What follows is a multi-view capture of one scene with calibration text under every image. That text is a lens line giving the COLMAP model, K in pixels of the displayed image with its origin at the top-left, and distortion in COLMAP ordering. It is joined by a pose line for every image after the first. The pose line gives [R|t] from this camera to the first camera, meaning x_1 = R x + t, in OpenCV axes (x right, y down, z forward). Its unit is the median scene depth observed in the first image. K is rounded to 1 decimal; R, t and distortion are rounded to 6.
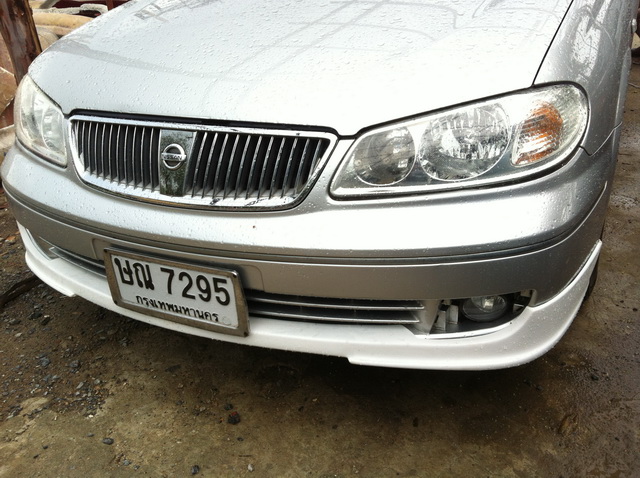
lens RADIAL K [[532.1, 0, 320.0], [0, 532.1, 239.0], [0, 0, 1]] dist [0.083736, -0.004183]
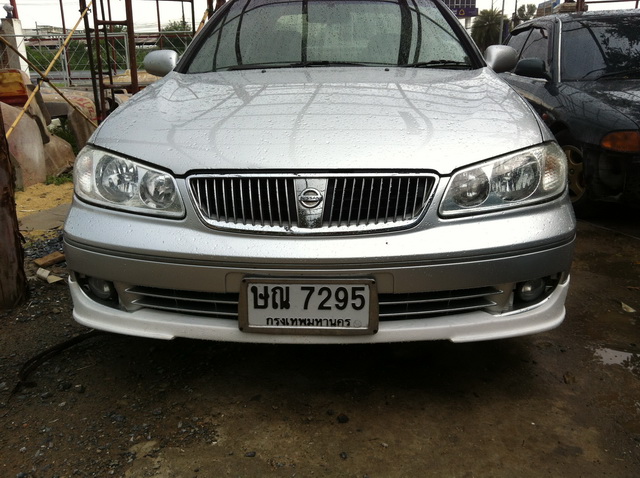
lens RADIAL K [[532.1, 0, 320.0], [0, 532.1, 239.0], [0, 0, 1]] dist [0.083736, -0.004183]
pose [[0.934508, -0.059878, 0.350868, -0.687493], [0.120712, 0.980646, -0.154151, 0.140800], [-0.334847, 0.186409, 0.923650, -0.169810]]
